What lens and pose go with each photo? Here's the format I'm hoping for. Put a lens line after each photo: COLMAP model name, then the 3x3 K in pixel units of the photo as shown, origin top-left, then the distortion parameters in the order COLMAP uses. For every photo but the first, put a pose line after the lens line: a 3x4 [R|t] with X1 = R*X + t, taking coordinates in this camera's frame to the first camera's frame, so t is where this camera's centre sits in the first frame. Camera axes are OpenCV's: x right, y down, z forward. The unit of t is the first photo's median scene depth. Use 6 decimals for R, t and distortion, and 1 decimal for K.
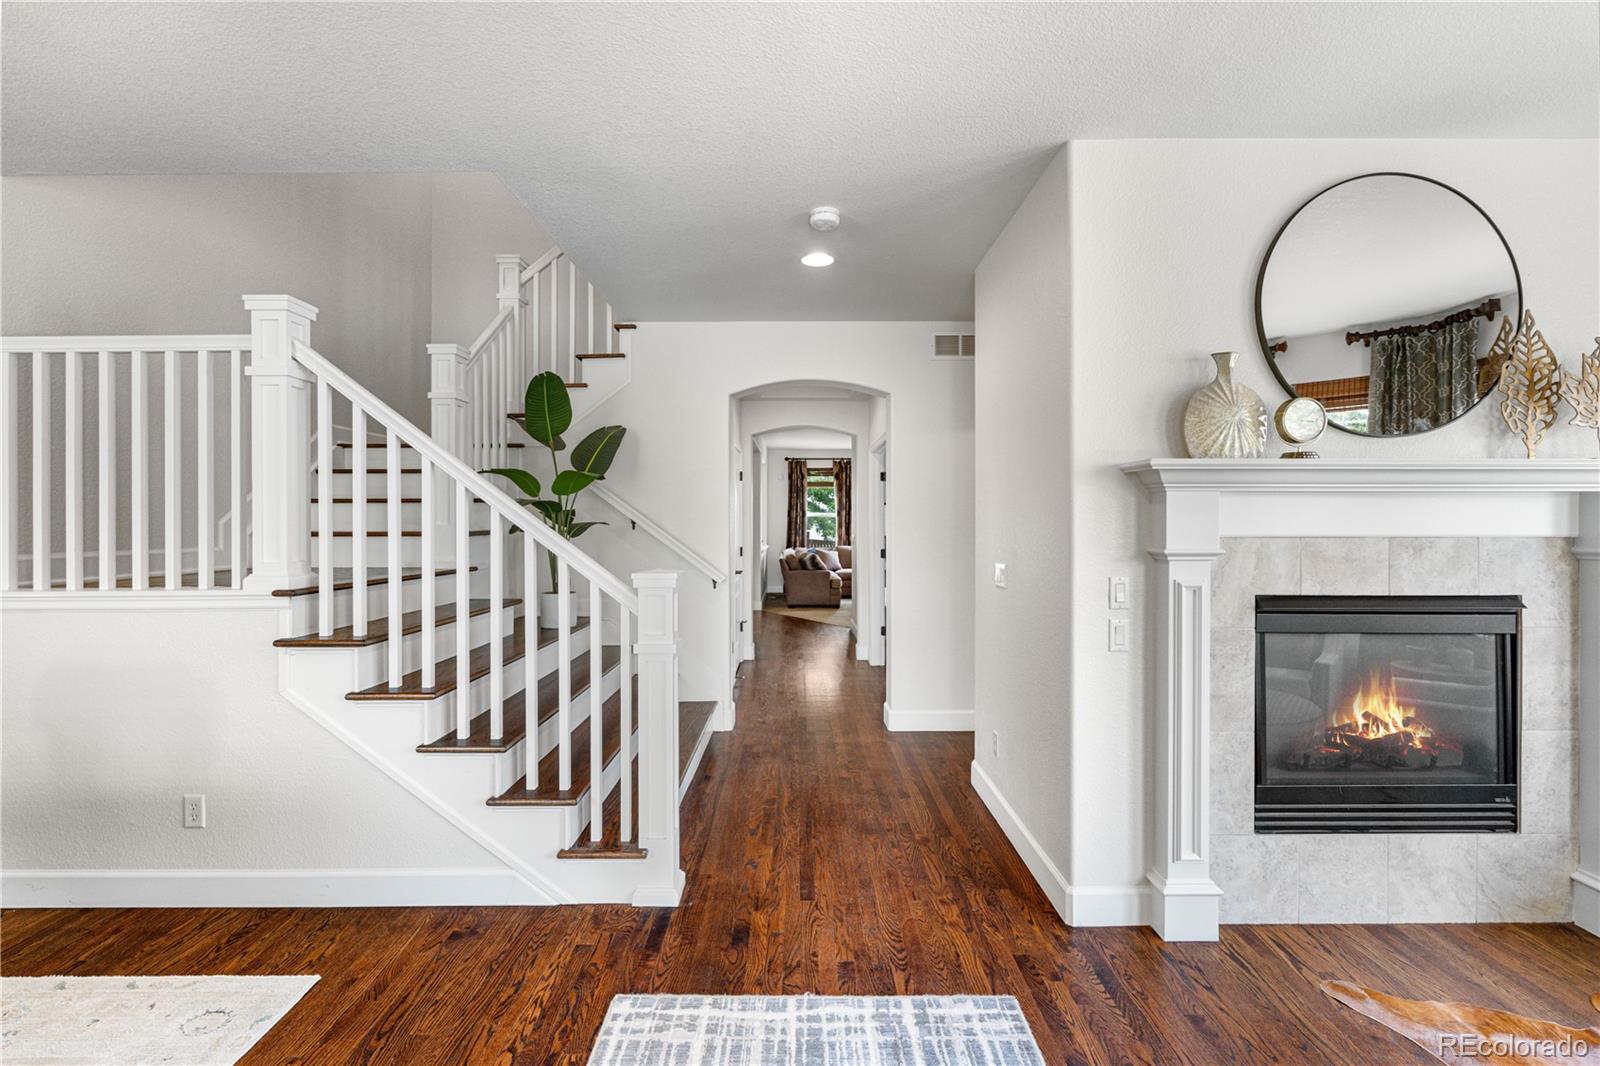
lens RADIAL K [[708.0, 0, 802.8], [0, 708.0, 527.4], [0, 0, 1]] dist [-0.005284, 0.000658]
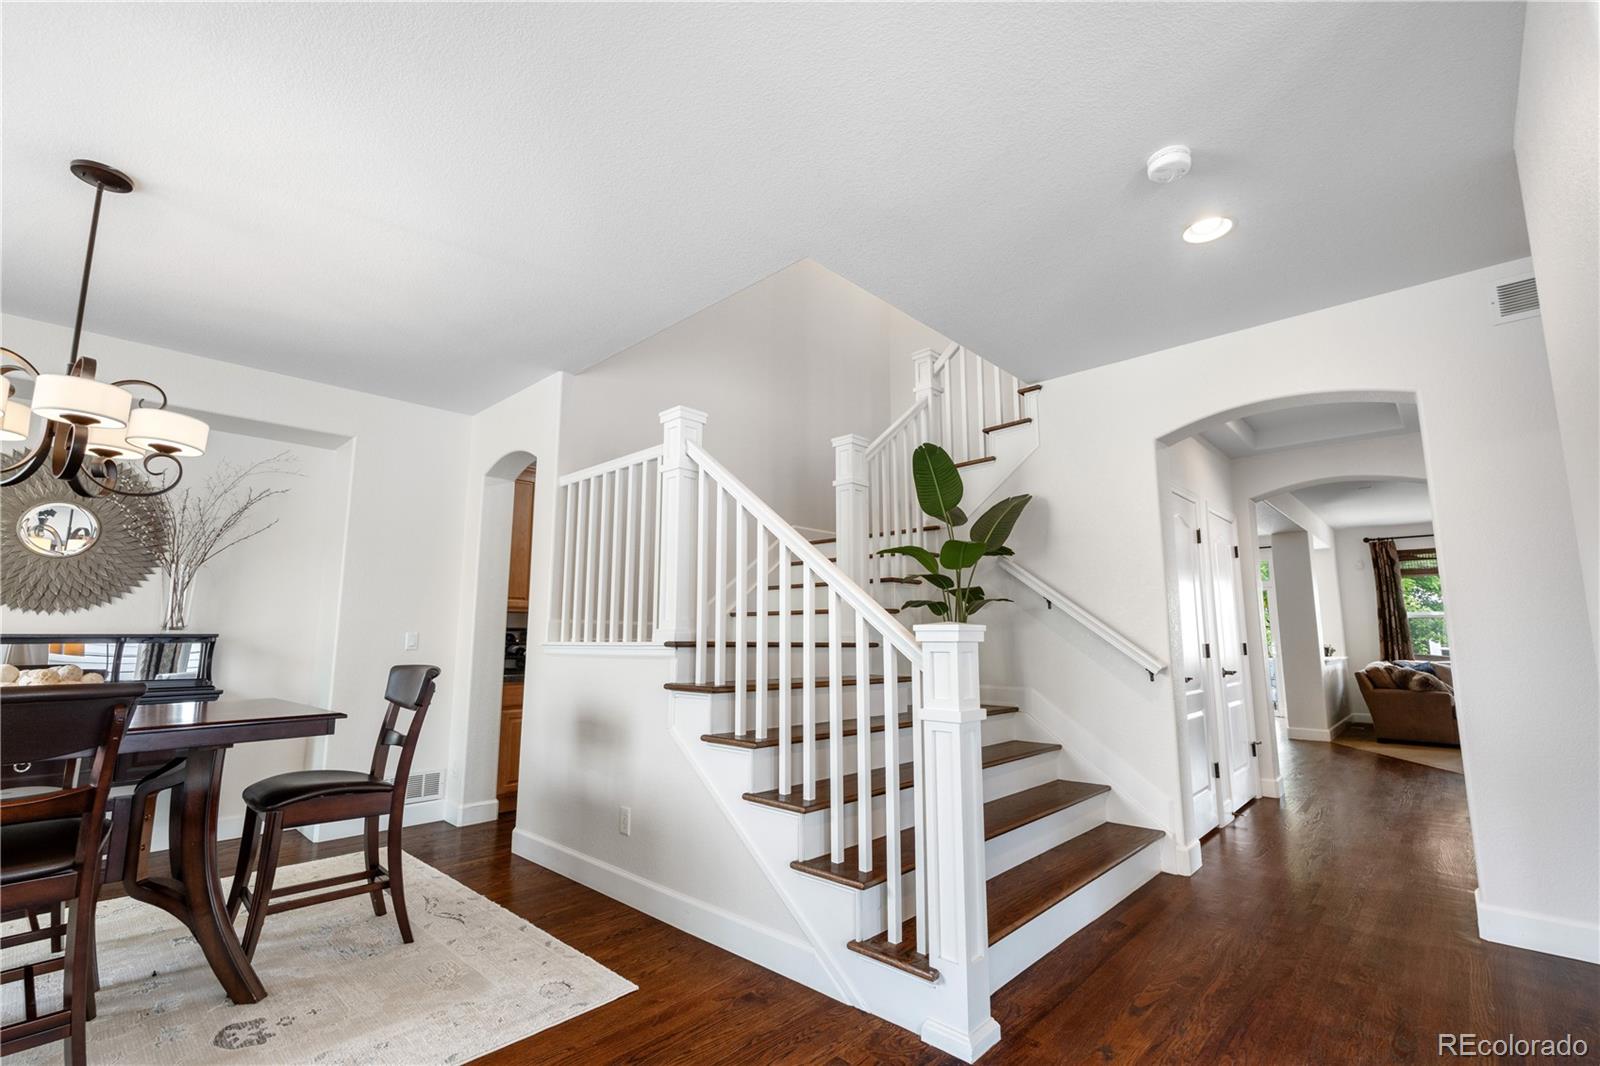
lens RADIAL K [[708.0, 0, 796.6], [0, 708.0, 545.1], [0, 0, 1]] dist [-0.005284, 0.000658]
pose [[0.722559, -0.086305, -0.685901, 0.253361], [-0.012155, 0.990437, -0.137429, 0.085482], [0.691202, 0.107638, 0.714600, 0.257354]]
